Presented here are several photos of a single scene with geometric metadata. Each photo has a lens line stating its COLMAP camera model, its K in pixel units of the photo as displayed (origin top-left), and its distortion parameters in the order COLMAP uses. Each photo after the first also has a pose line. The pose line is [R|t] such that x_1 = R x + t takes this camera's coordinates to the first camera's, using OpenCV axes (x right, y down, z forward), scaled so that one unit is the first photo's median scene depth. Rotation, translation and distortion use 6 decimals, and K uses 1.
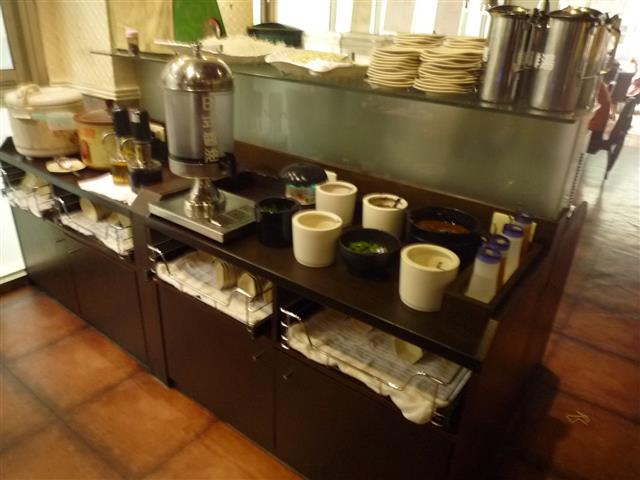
lens RADIAL K [[475.2, 0, 320.0], [0, 475.2, 240.0], [0, 0, 1]] dist [0.001036, -0.000007]
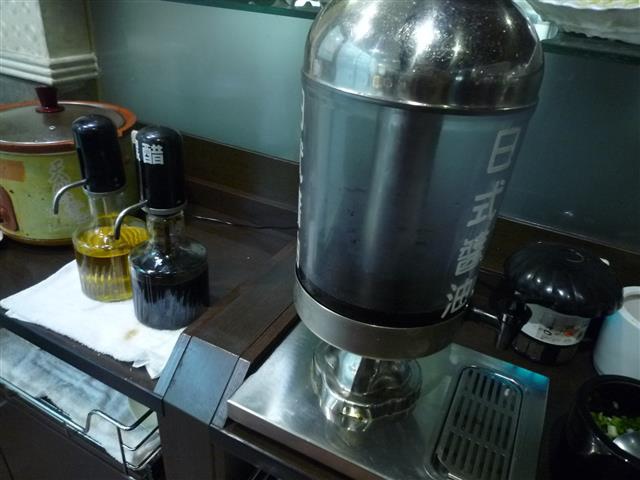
lens RADIAL K [[464.4, 0, 319.9], [0, 464.4, 252.5], [0, 0, 1]] dist [0.006538, -0.076099]
pose [[0.982291, -0.058388, 0.178031, -0.325226], [0.036773, 0.991802, 0.122380, -0.217142], [-0.183716, -0.113666, 0.976385, 0.606066]]
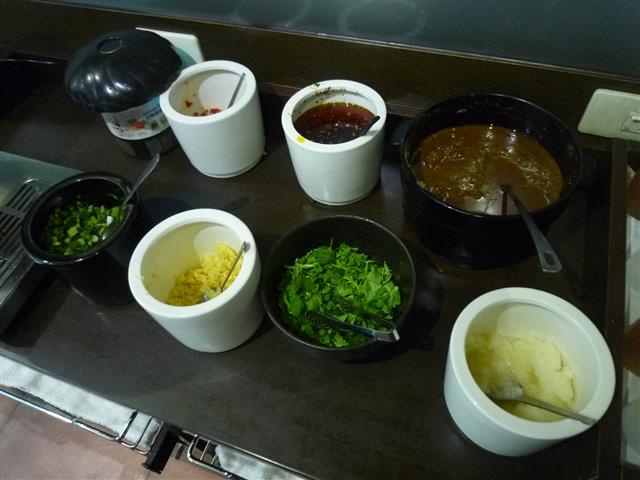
lens RADIAL K [[476.7, 0, 320.0], [0, 476.7, 240.0], [0, 0, 1]] dist [-0.018833, -0.004488]
pose [[0.948676, -0.309017, 0.067254, 0.055812], [0.237961, 0.837566, 0.491790, -0.171246], [-0.208301, -0.450546, 0.868113, 0.515484]]
